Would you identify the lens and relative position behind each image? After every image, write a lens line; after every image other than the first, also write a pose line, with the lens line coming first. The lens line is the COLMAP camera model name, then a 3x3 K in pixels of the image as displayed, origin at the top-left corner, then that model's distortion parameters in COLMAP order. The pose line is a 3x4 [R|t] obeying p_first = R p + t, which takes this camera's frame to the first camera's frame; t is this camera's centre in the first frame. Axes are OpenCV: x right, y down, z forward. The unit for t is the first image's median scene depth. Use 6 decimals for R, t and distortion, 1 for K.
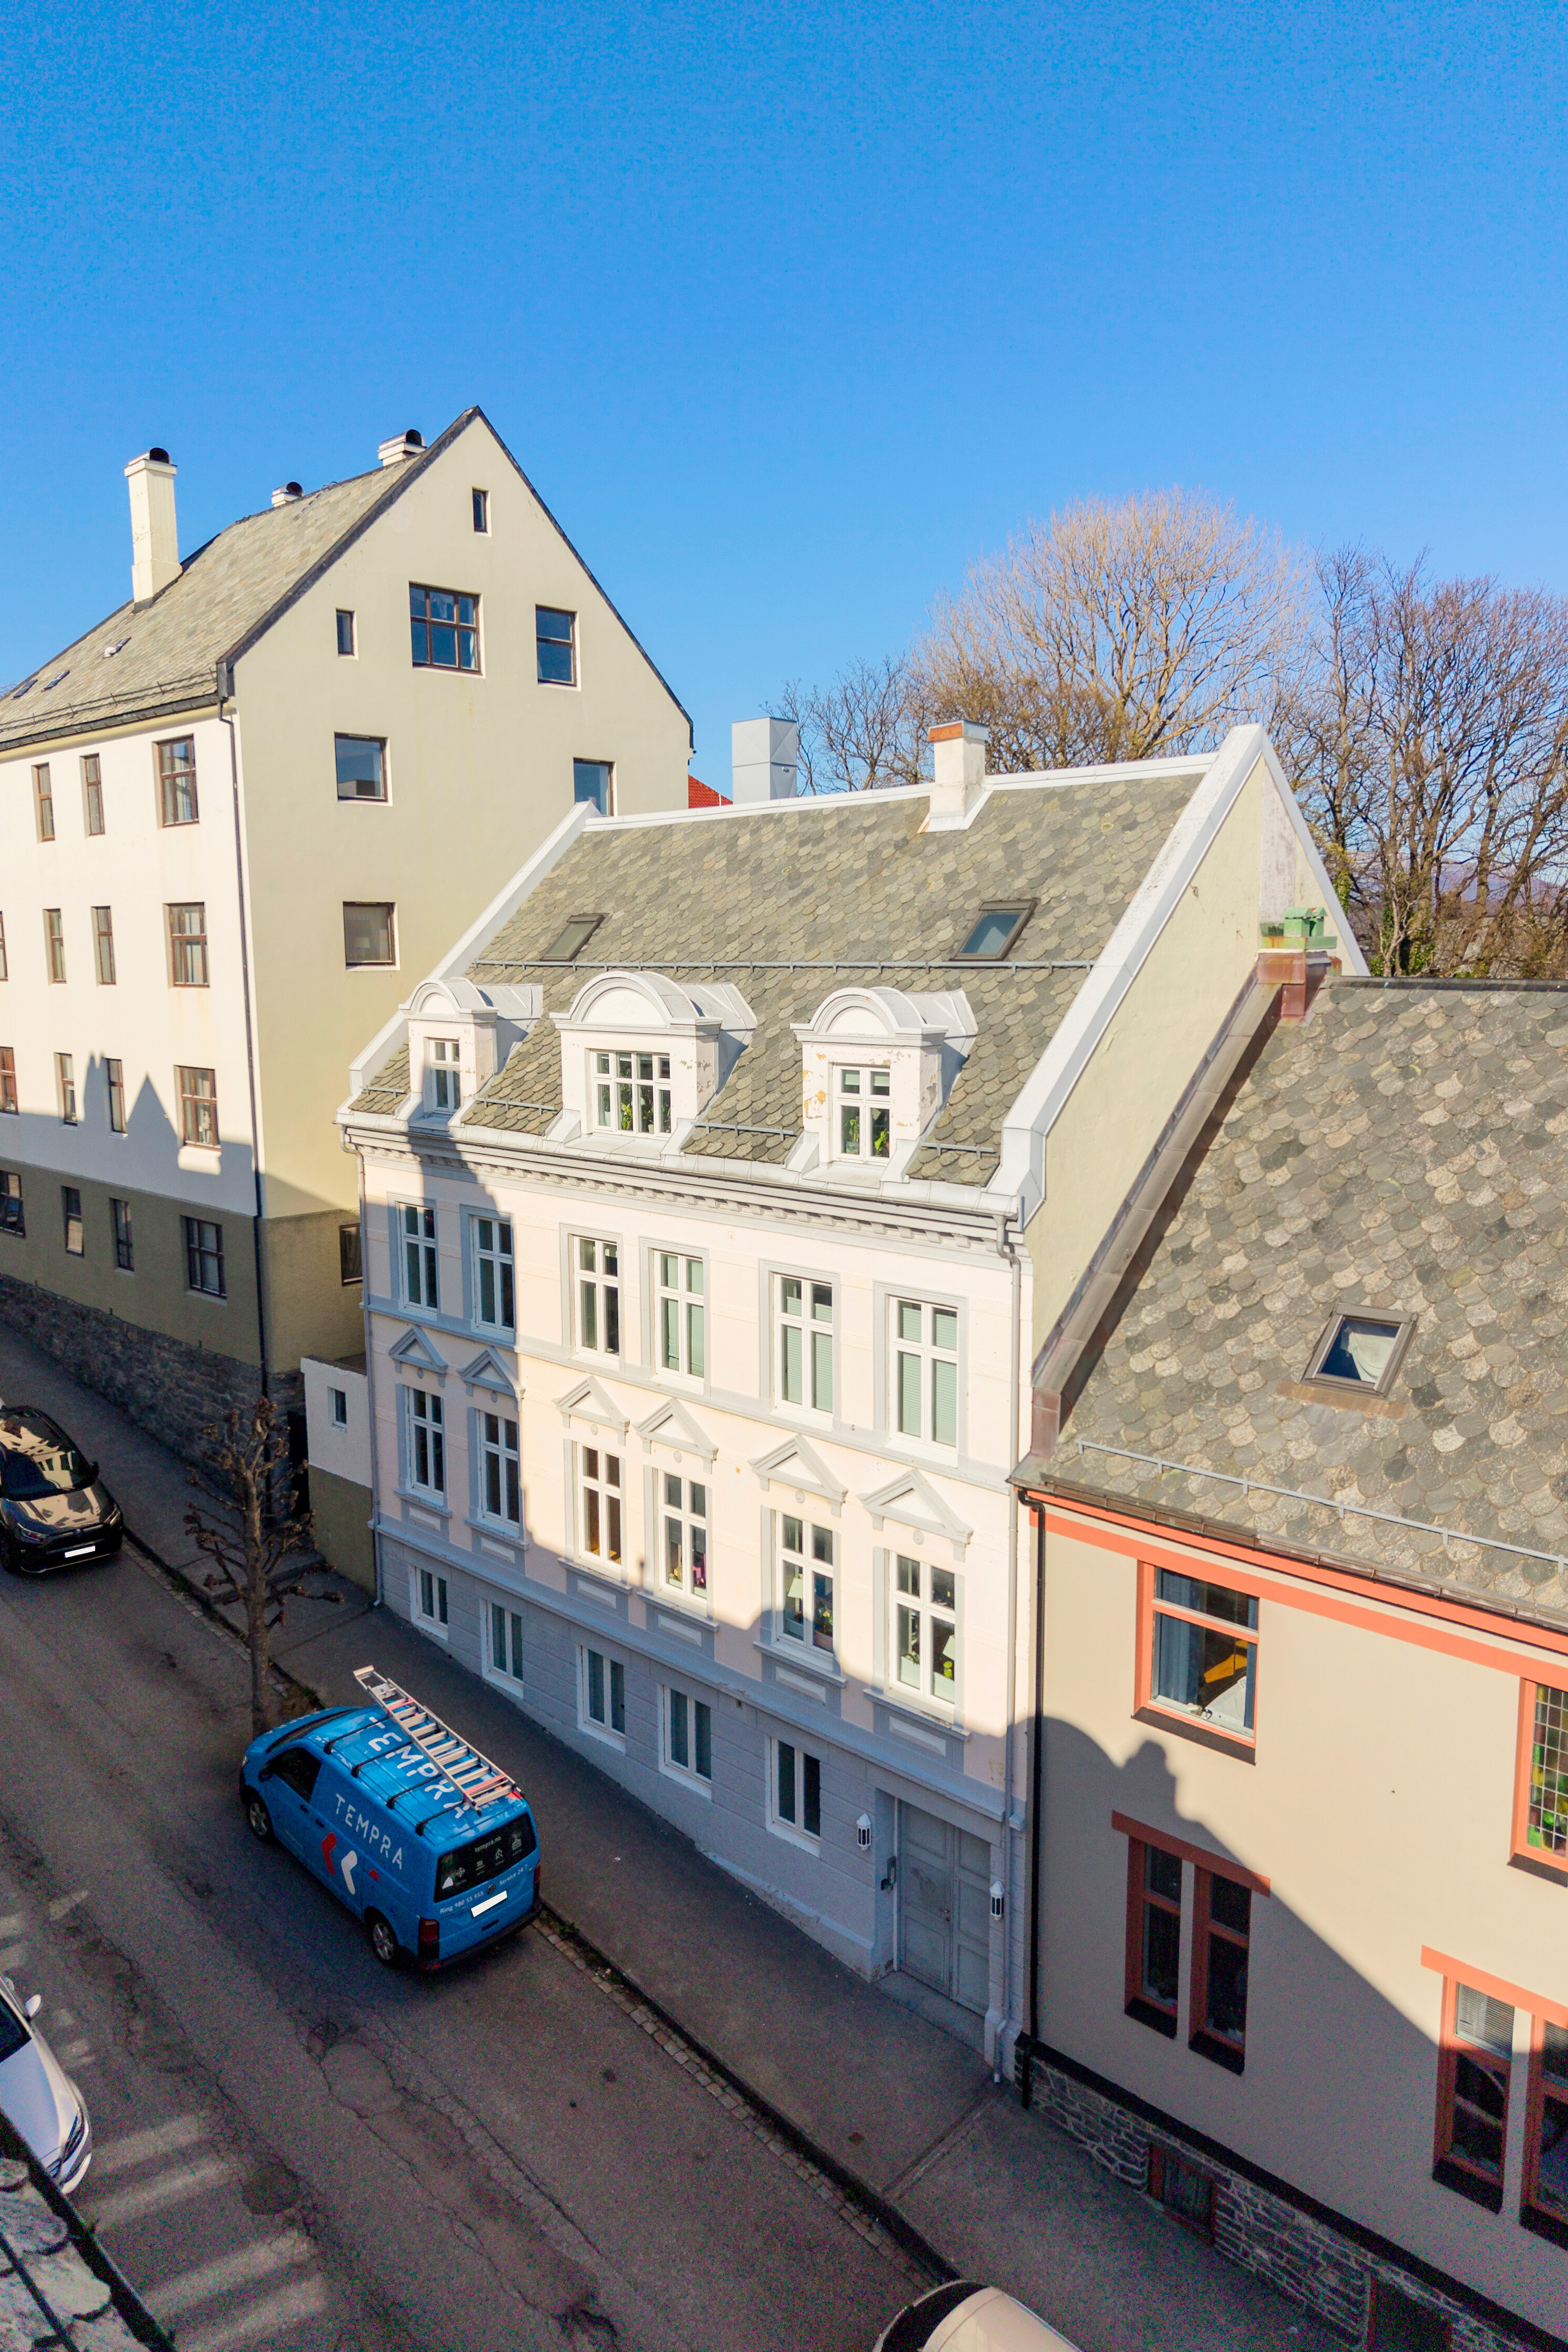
lens RADIAL K [[1621.2, 0, 784.0], [0, 1621.2, 1176.0], [0, 0, 1]] dist [0.003241, -0.038223]
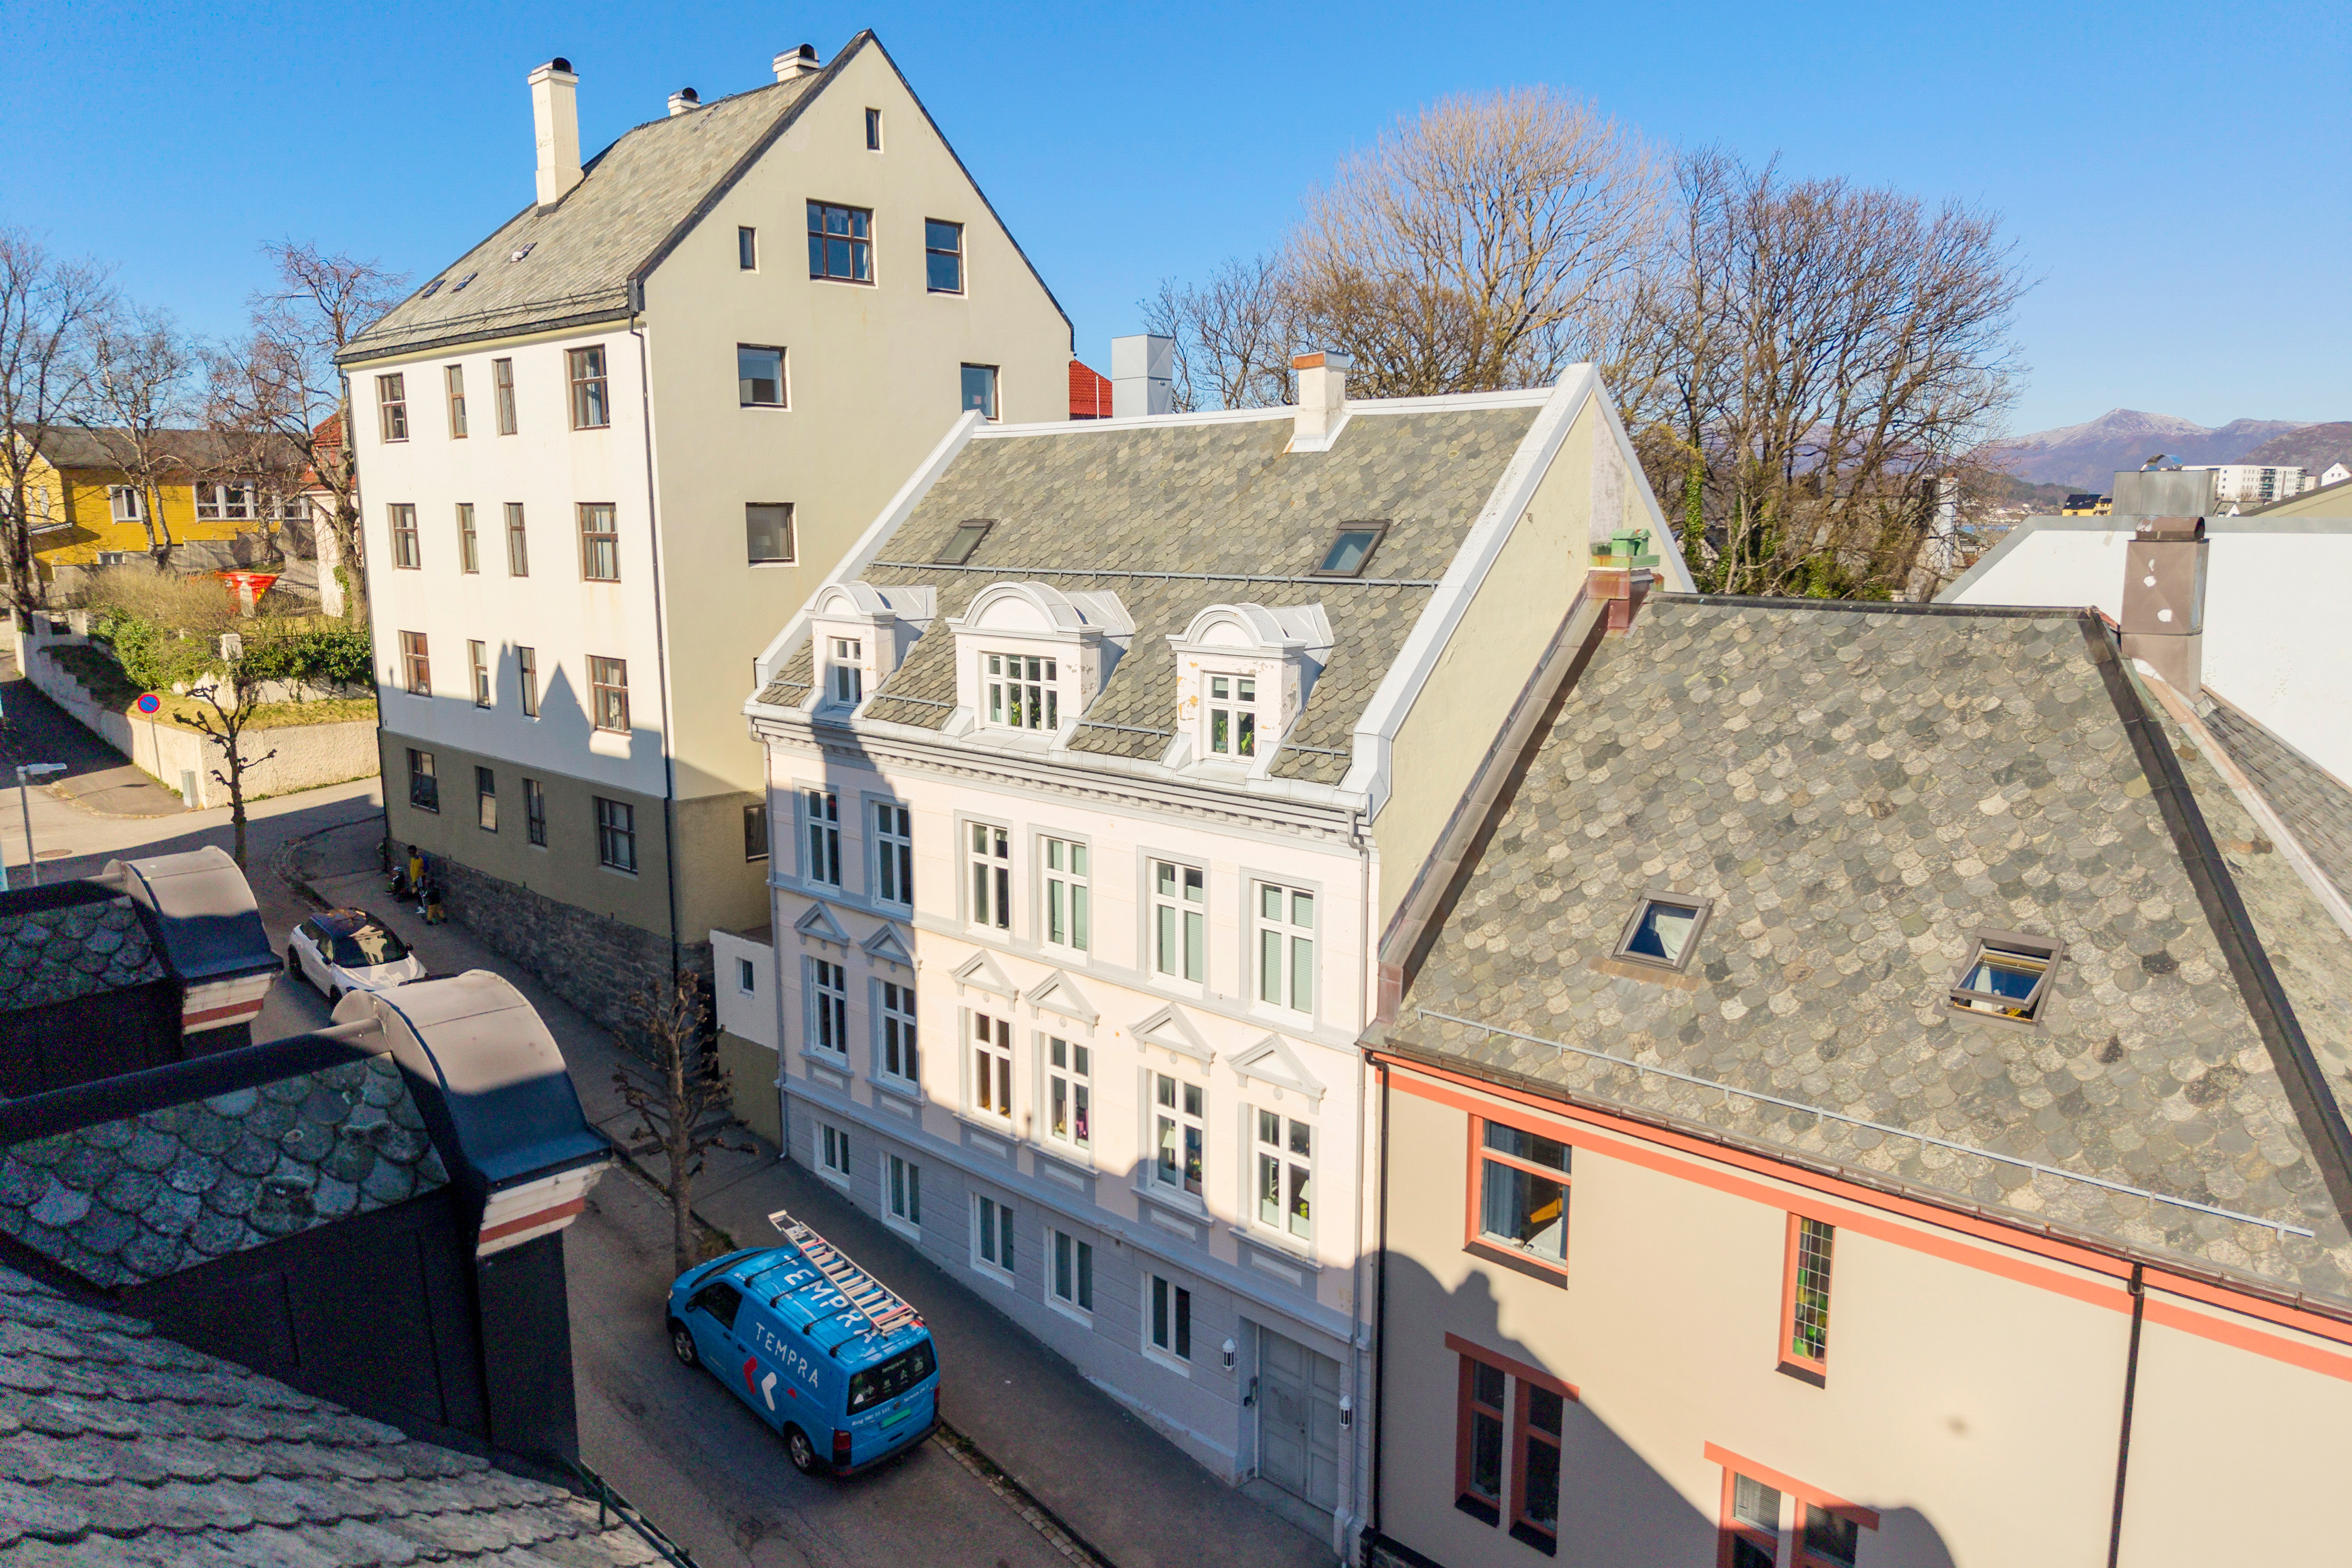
lens RADIAL K [[1621.2, 0, 1179.9], [0, 1621.2, 791.6], [0, 0, 1]] dist [0.003241, -0.038223]
pose [[0.999901, 0.003155, 0.013735, -0.001256], [-0.003584, 0.999504, 0.031295, -0.019245], [-0.013629, -0.031341, 0.999416, -0.103284]]
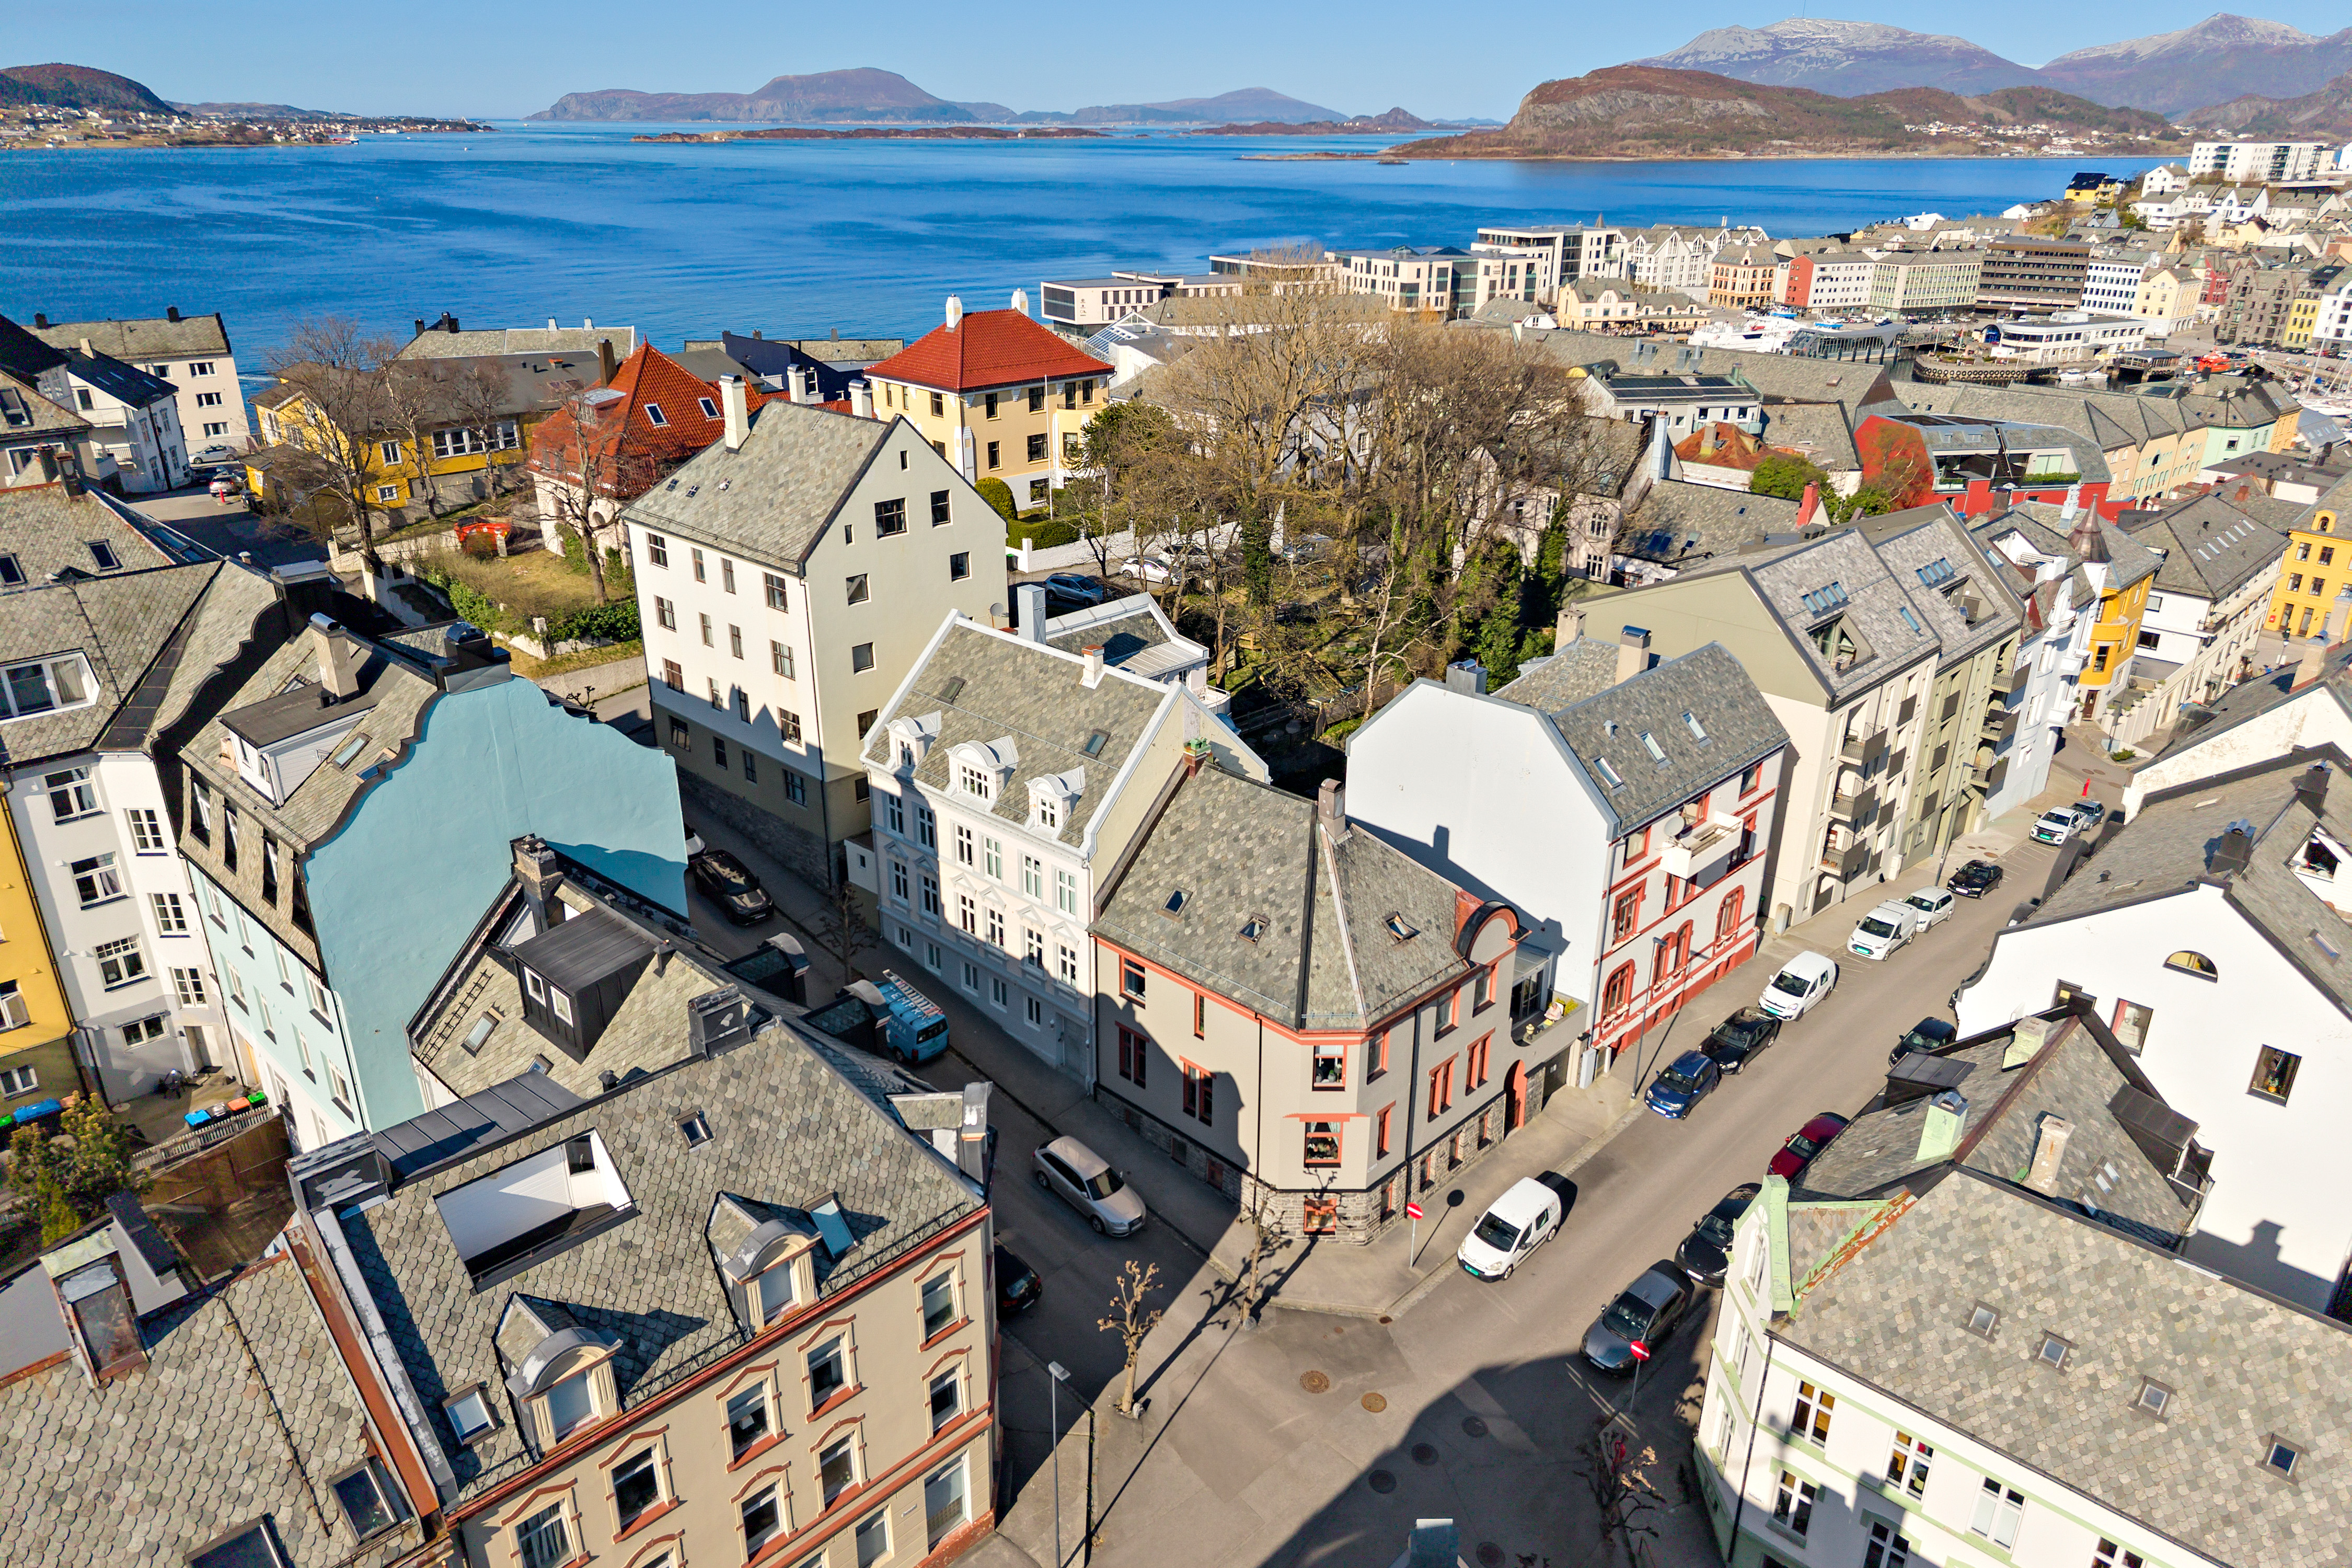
lens RADIAL K [[1580.5, 0, 1248.6], [0, 1580.5, 779.6], [0, 0, 1]] dist [0.002444, -0.089339]
pose [[0.998495, 0.008837, 0.054132, 0.241381], [-0.021953, 0.968824, 0.246774, -0.768955], [-0.050264, -0.247591, 0.967560, -1.750840]]
